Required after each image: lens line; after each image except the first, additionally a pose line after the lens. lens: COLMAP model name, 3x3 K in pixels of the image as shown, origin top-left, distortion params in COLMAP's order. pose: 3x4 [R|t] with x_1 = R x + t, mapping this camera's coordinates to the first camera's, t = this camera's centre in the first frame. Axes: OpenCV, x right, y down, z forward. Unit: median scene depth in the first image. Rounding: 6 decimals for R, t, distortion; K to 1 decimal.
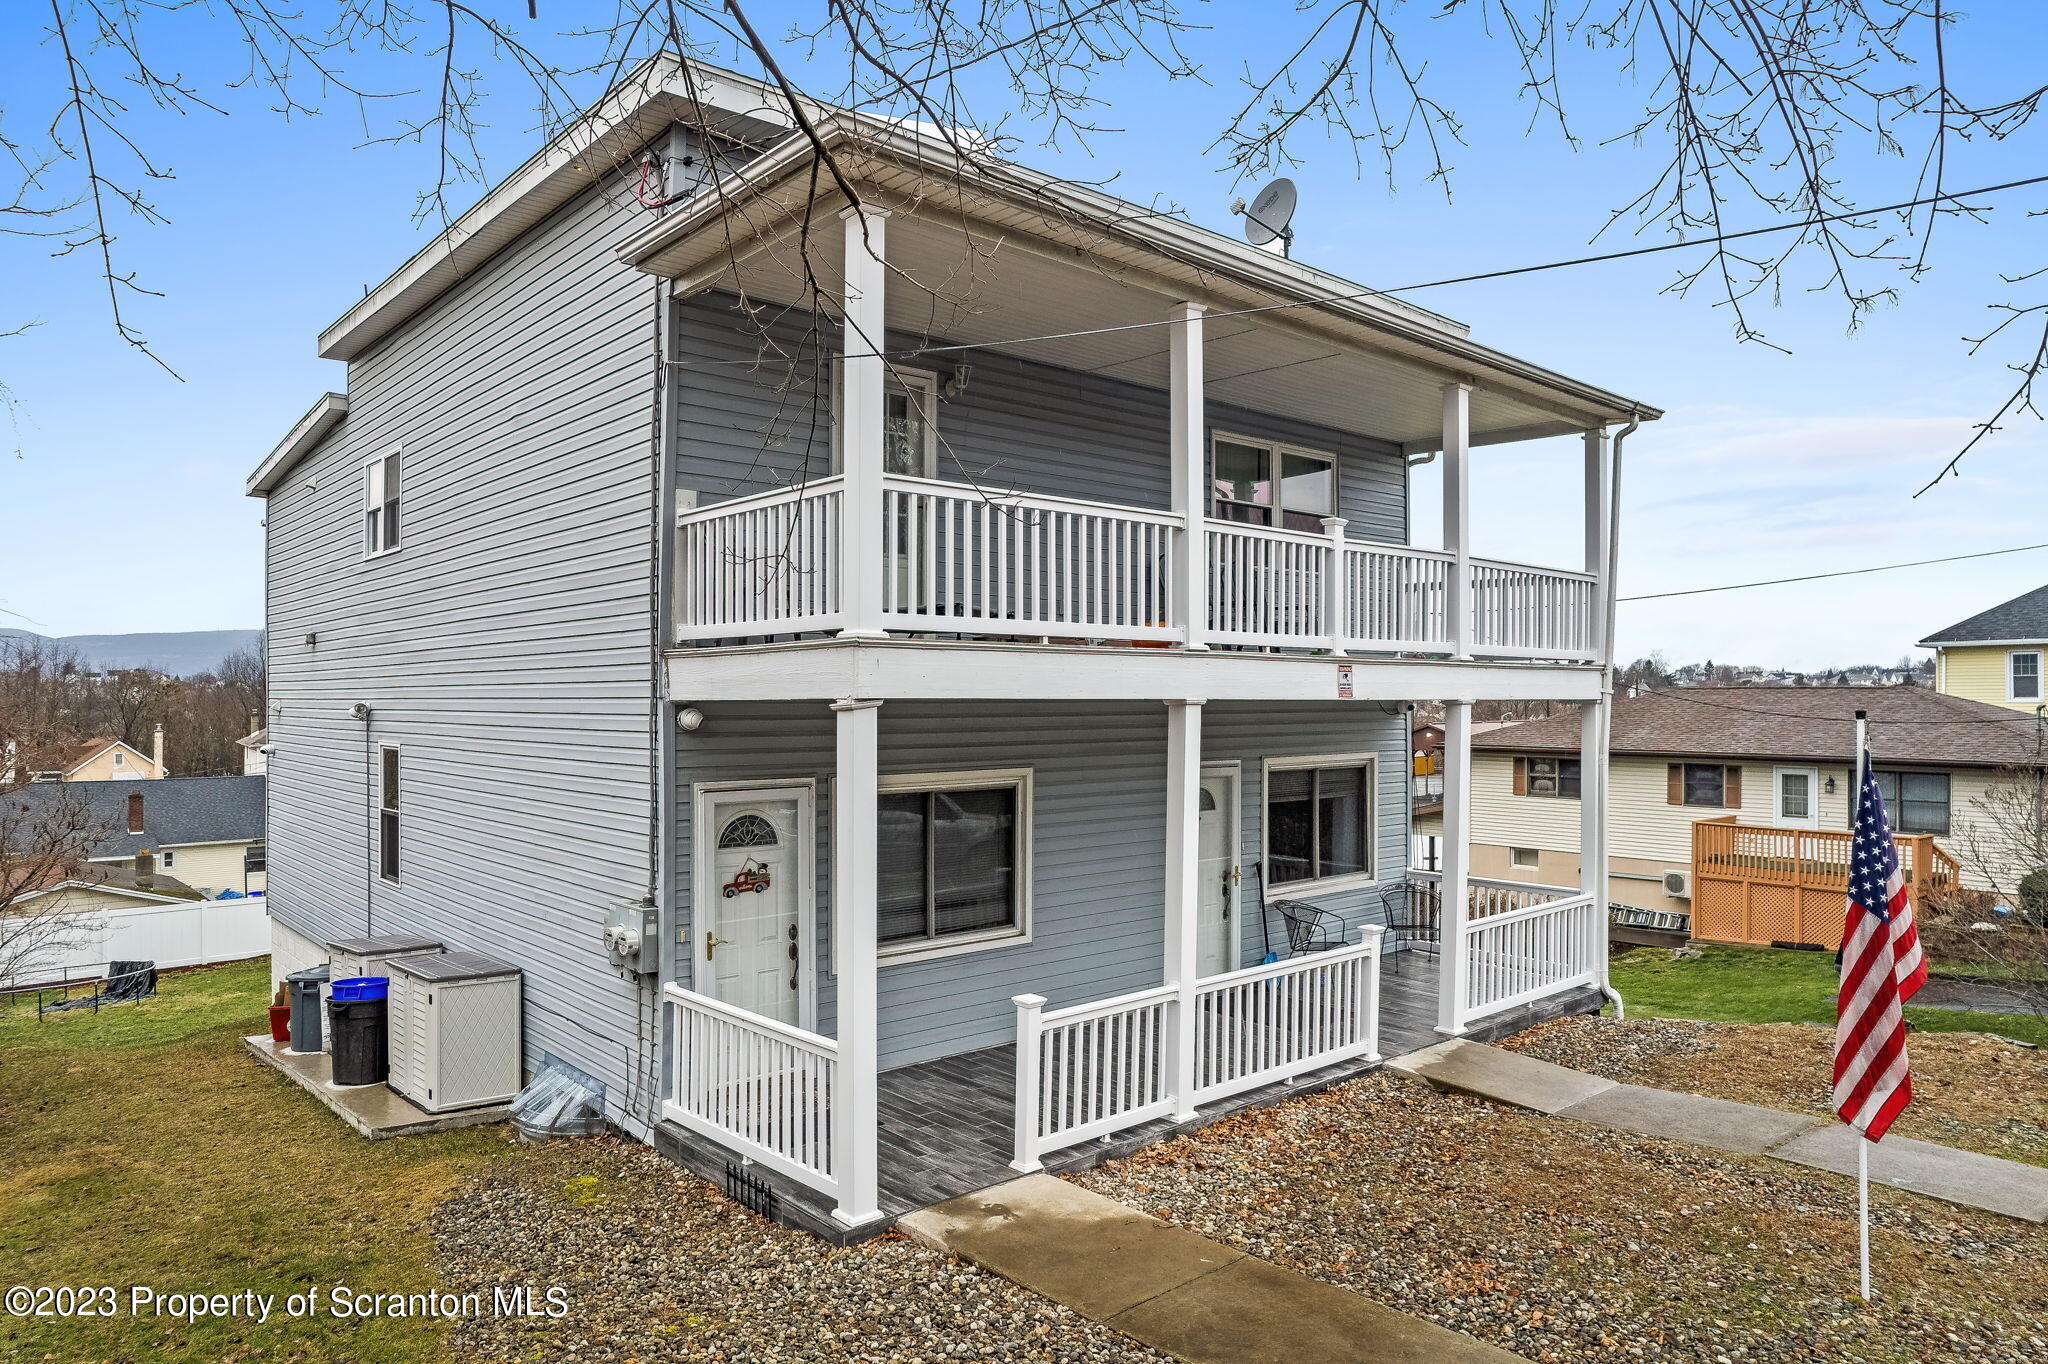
lens RADIAL K [[1284.6, 0, 1019.9], [0, 1284.6, 684.5], [0, 0, 1]] dist [0.000675, -0.000542]
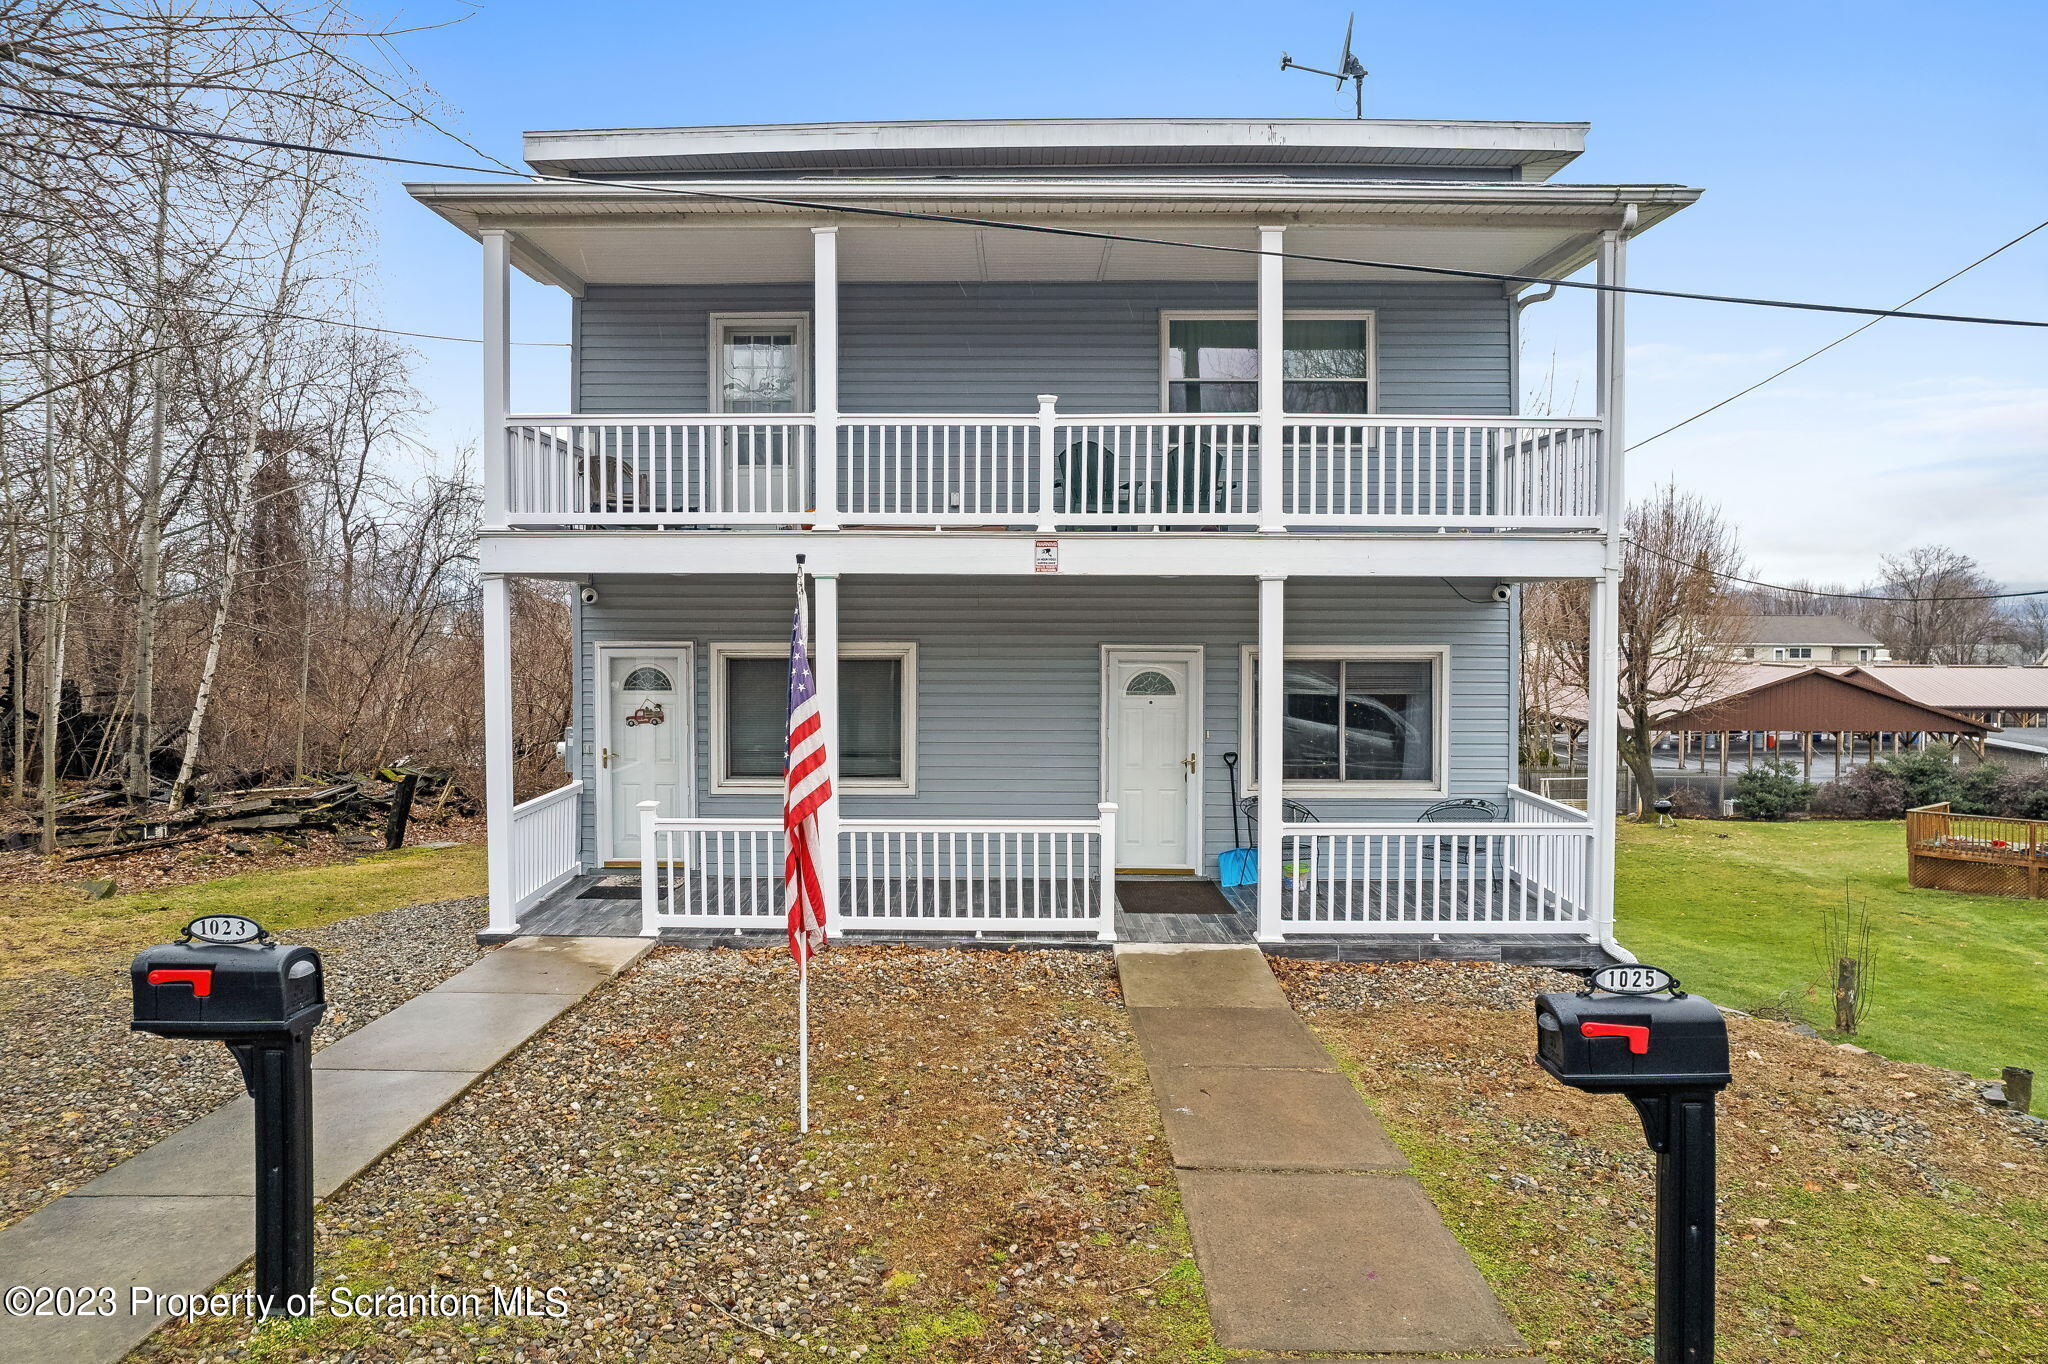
lens RADIAL K [[1284.6, 0, 1011.1], [0, 1284.6, 683.7], [0, 0, 1]] dist [0.000675, -0.000542]
pose [[0.747033, 0.038180, -0.663690, 0.831924], [0.004794, 0.998014, 0.062808, 0.030503], [0.664770, -0.050101, 0.745366, 0.209458]]
